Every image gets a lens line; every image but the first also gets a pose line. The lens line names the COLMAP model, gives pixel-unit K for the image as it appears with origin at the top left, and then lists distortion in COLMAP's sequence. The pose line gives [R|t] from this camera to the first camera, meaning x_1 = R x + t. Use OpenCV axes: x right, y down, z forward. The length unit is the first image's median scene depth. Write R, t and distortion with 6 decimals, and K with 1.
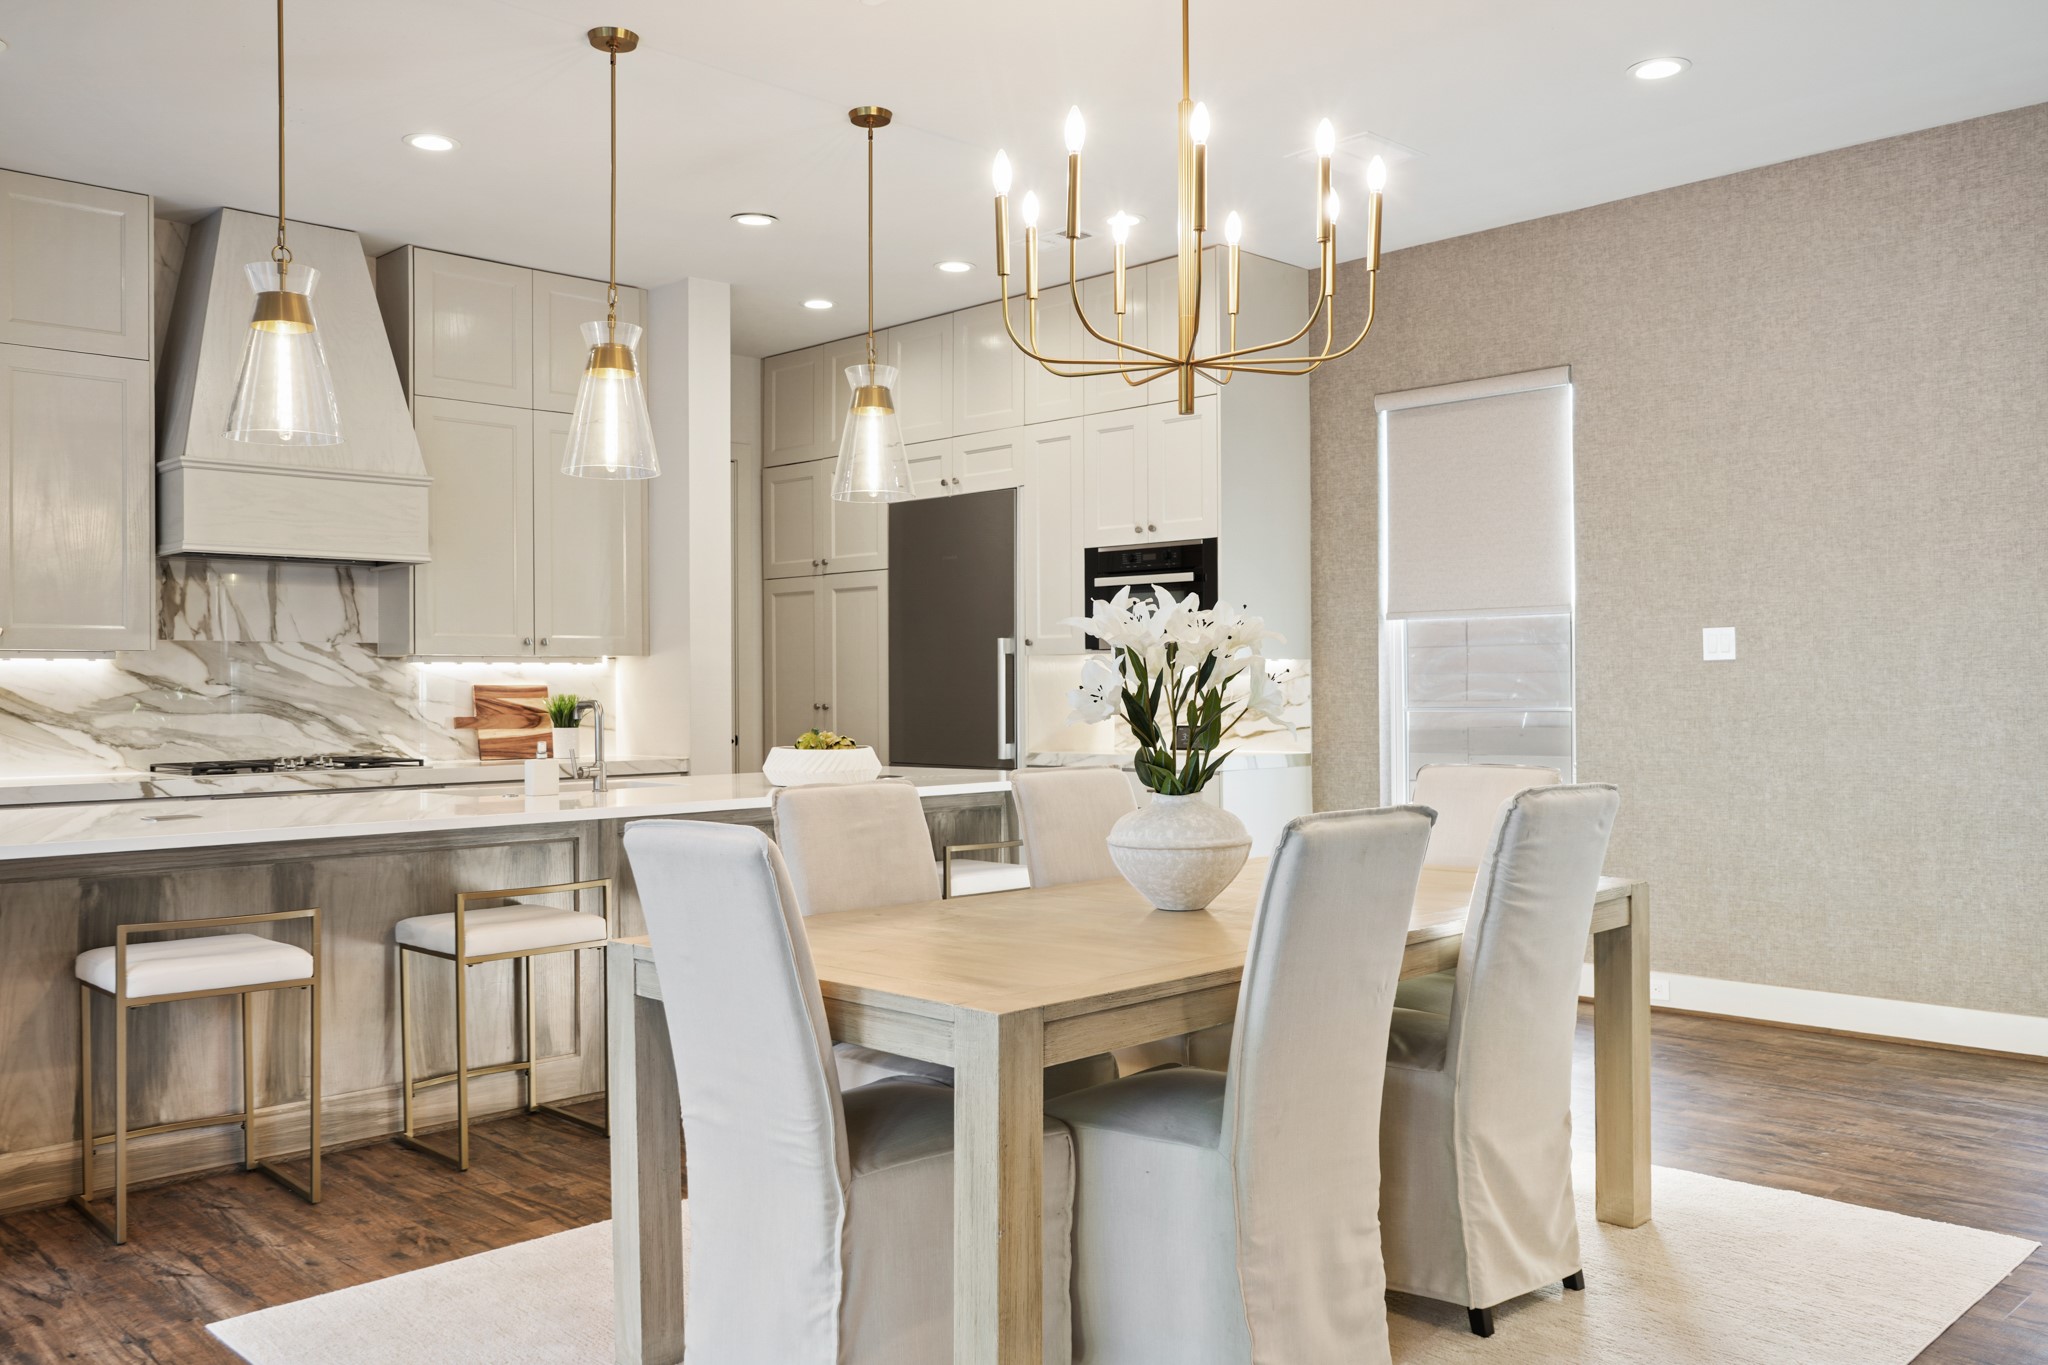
lens RADIAL K [[1652.5, 0, 1022.5], [0, 1652.5, 687.5], [0, 0, 1]] dist [0.006421, 0.003132]
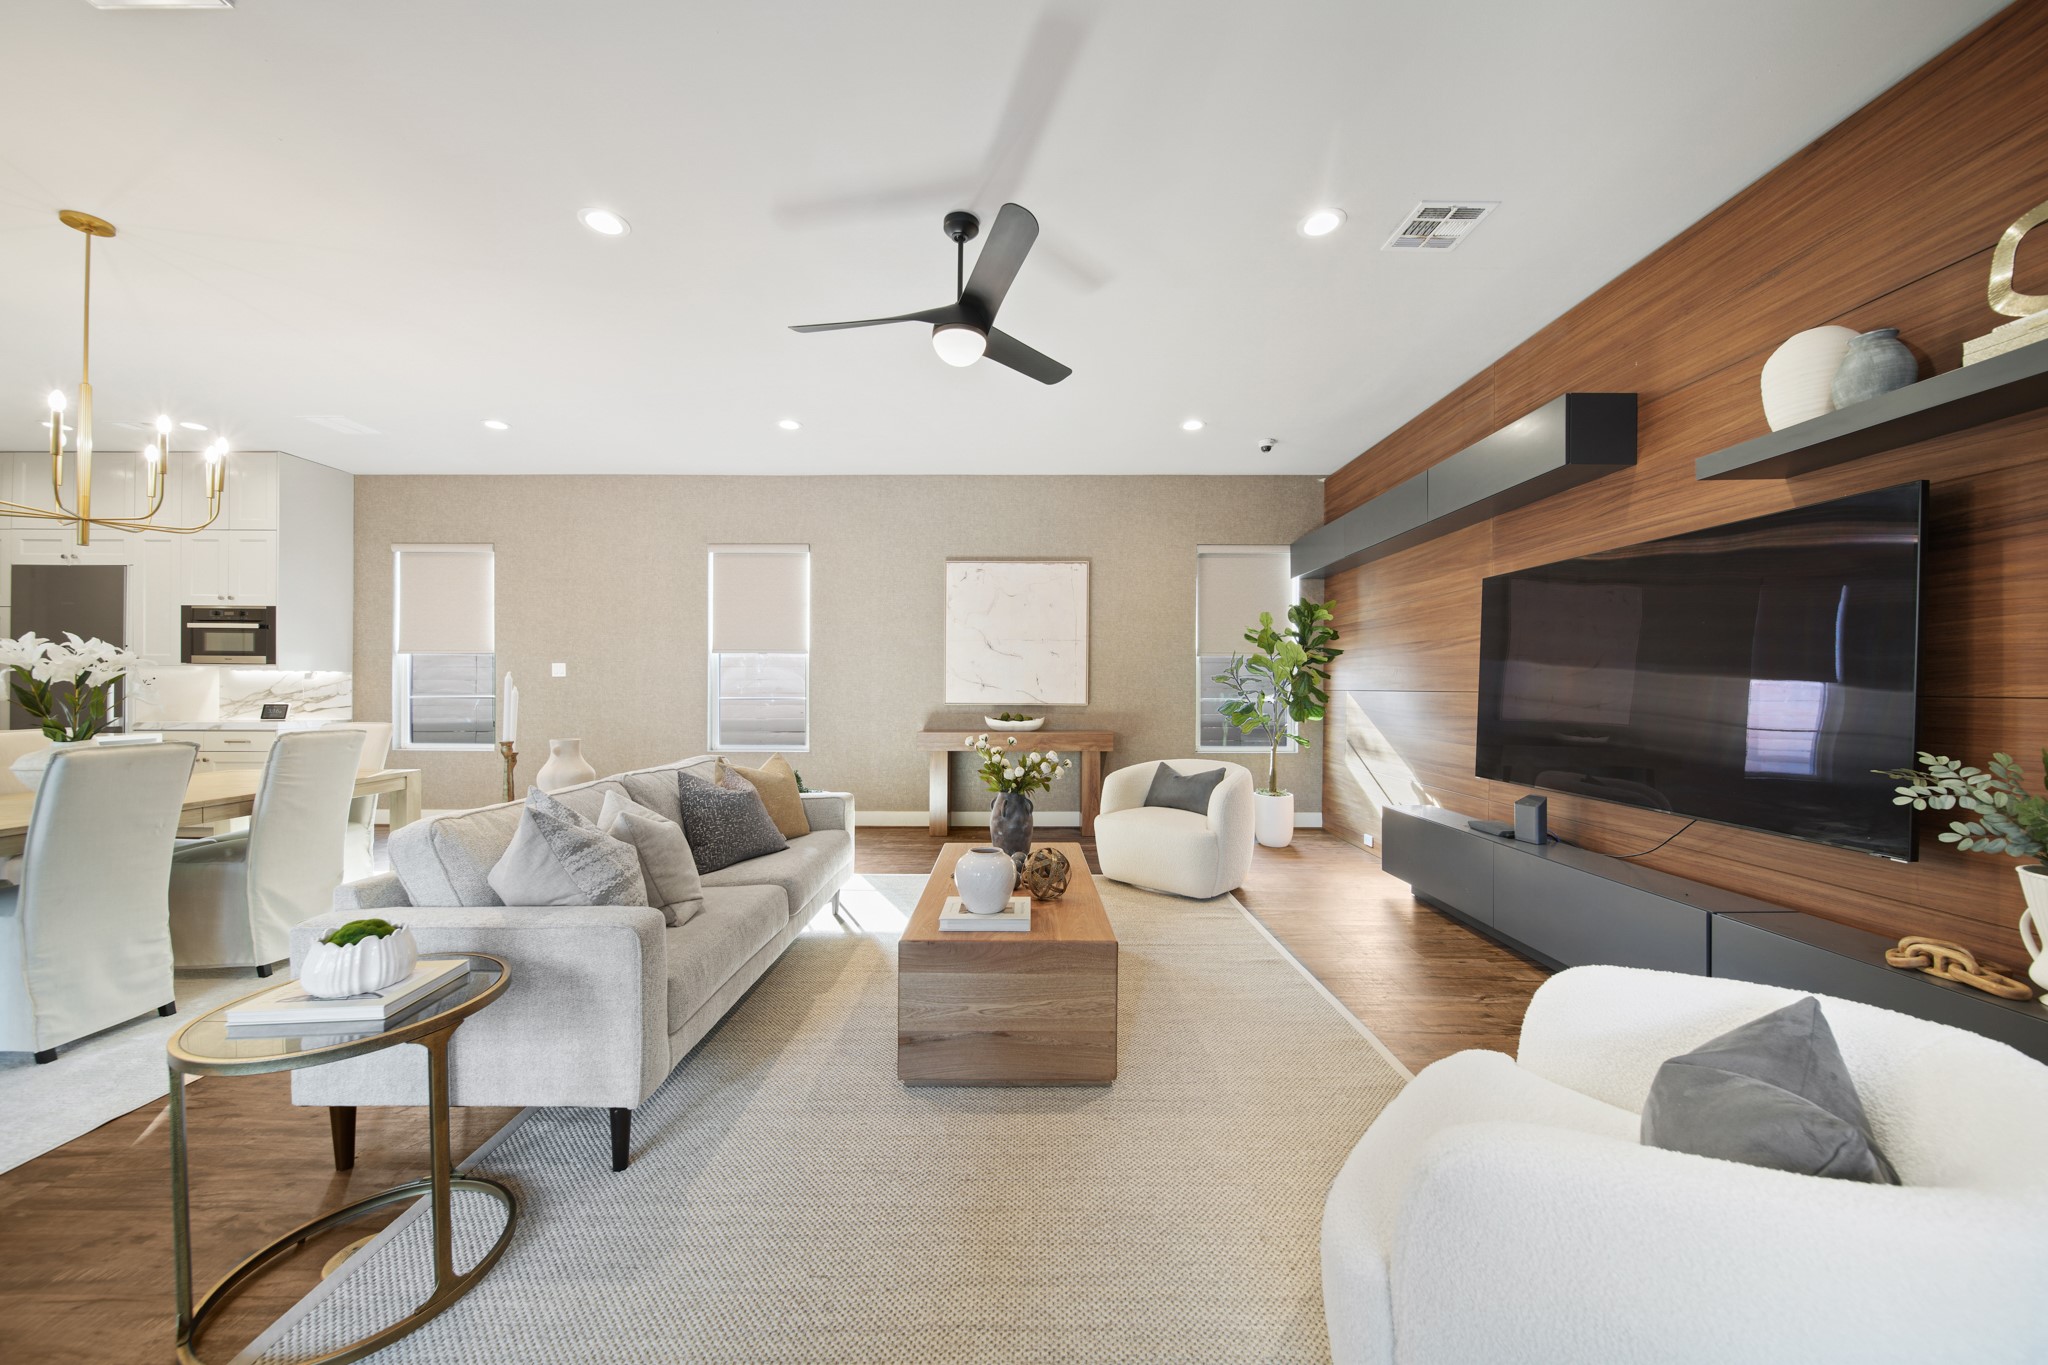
lens RADIAL K [[726.9, 0, 1024.0], [0, 726.9, 686.3], [0, 0, 1]] dist [0.000955, 0.000007]
pose [[0.711481, 0.011736, 0.702607, 0.139093], [-0.010728, 0.999925, -0.005838, -0.003385], [-0.702623, -0.003384, 0.711554, -0.188081]]
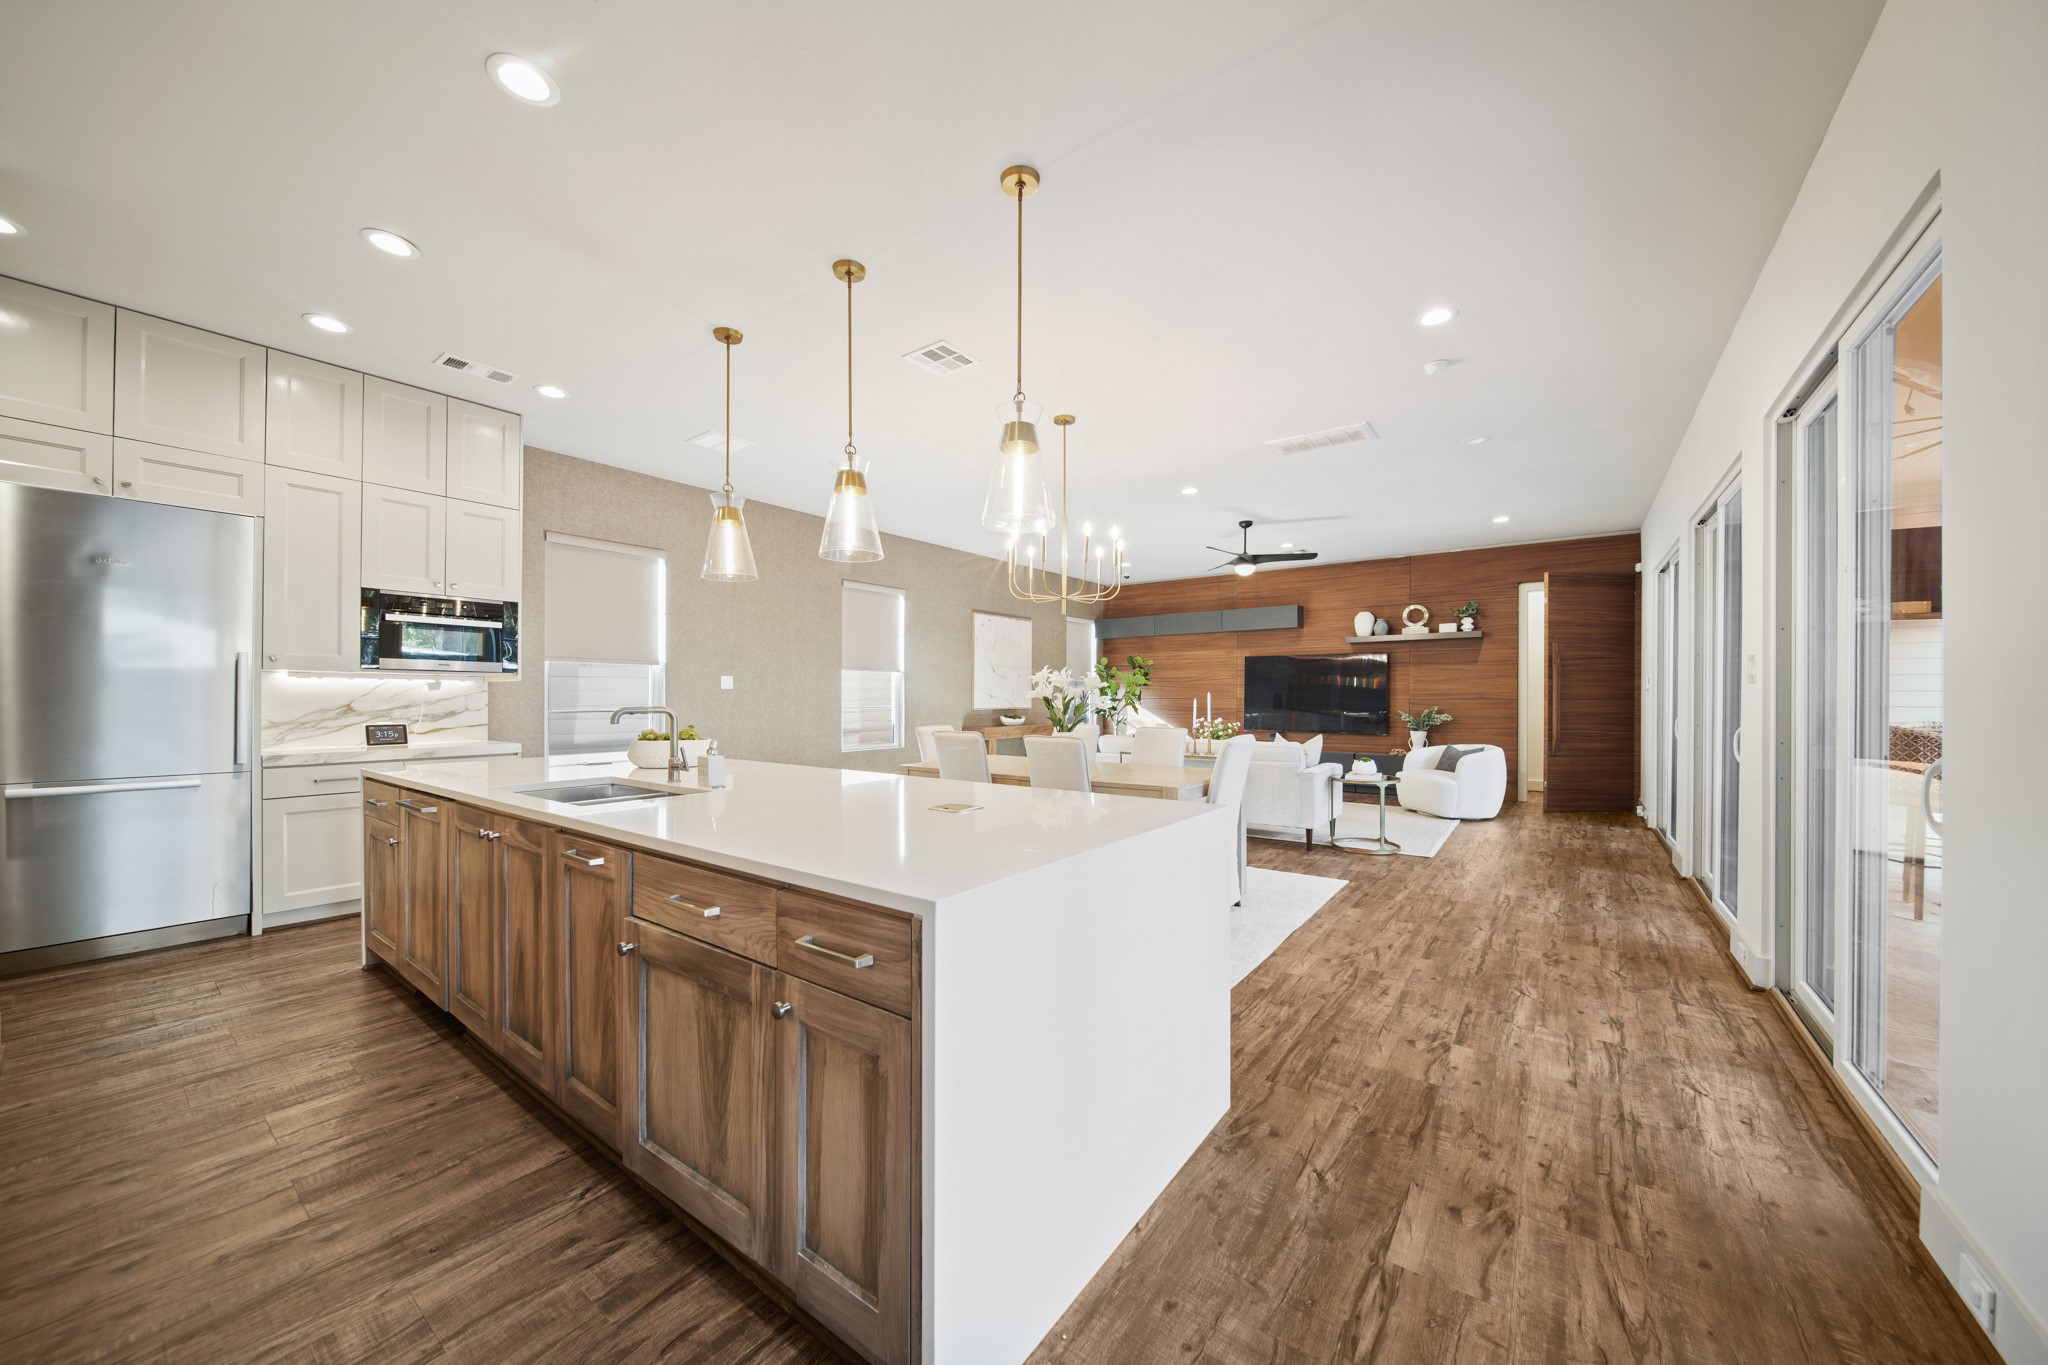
lens RADIAL K [[726.9, 0, 1030.9], [0, 726.9, 693.6], [0, 0, 1]] dist [0.000955, 0.000007]
pose [[-0.151063, 0.009950, 0.988474, -0.615635], [-0.004907, 0.999929, -0.010815, -0.000016], [-0.988512, -0.006484, -0.151003, 0.610657]]
